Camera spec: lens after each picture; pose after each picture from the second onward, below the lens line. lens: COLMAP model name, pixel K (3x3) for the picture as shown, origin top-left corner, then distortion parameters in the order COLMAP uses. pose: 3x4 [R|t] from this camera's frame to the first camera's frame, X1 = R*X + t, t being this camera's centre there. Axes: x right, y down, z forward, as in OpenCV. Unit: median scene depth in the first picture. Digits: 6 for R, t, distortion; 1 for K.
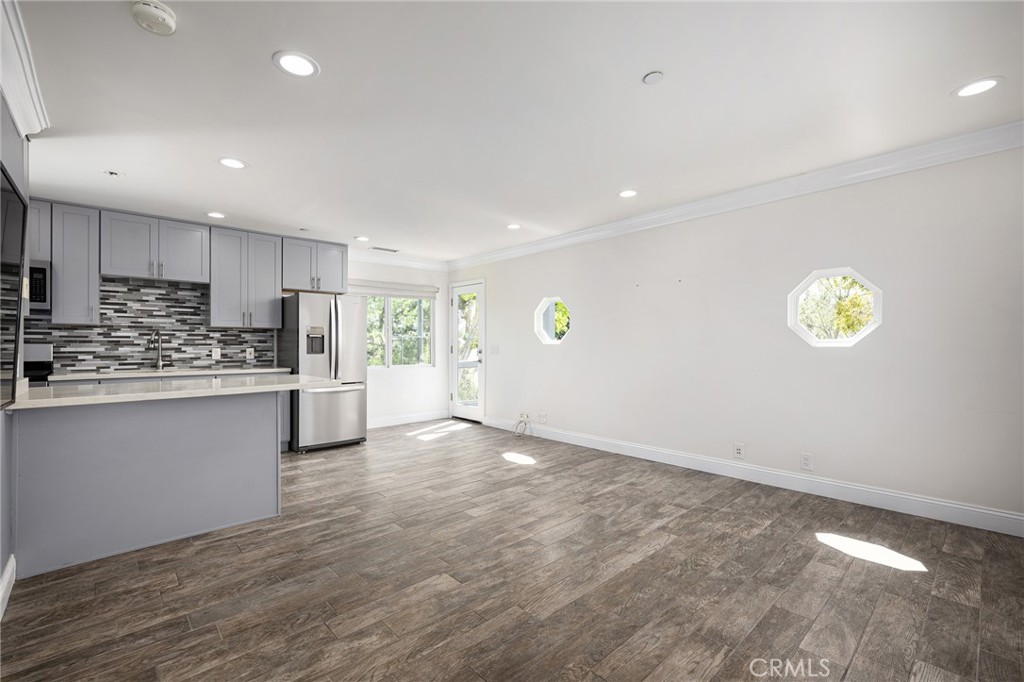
lens RADIAL K [[442.8, 0, 510.5], [0, 442.8, 342.8], [0, 0, 1]] dist [-0.000749, -0.000123]
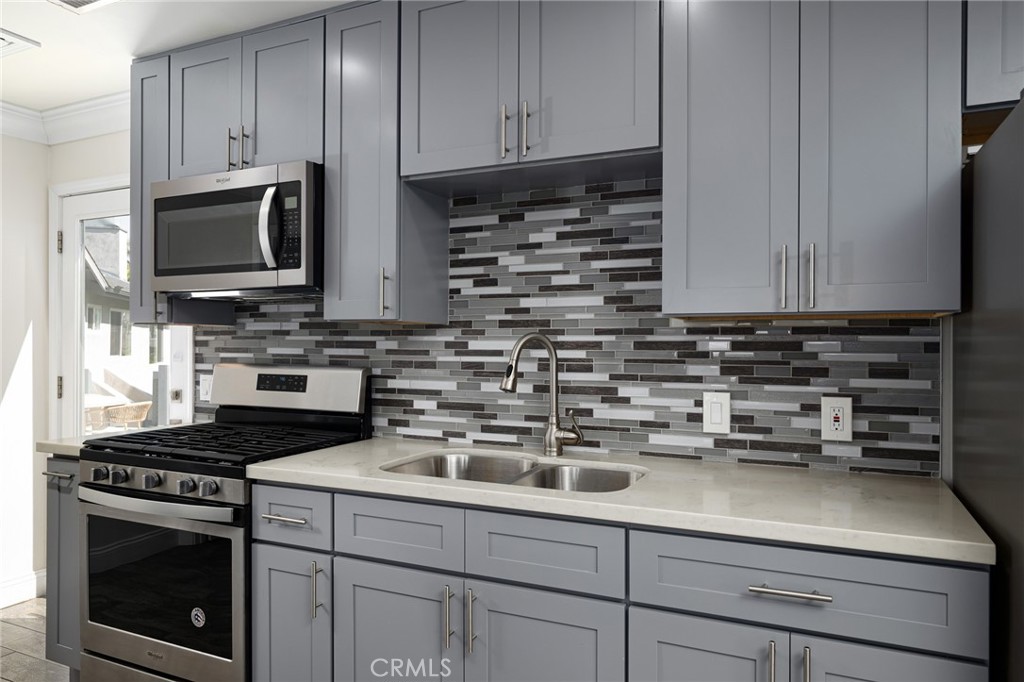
lens RADIAL K [[680.8, 0, 511.1], [0, 680.8, 343.3], [0, 0, 1]] dist [-0.003471, -0.000700]
pose [[0.378332, 0.000916, -0.925670, -0.340308], [-0.000502, 1.000000, 0.000784, -0.020192], [0.925670, 0.000168, 0.378332, 0.764887]]
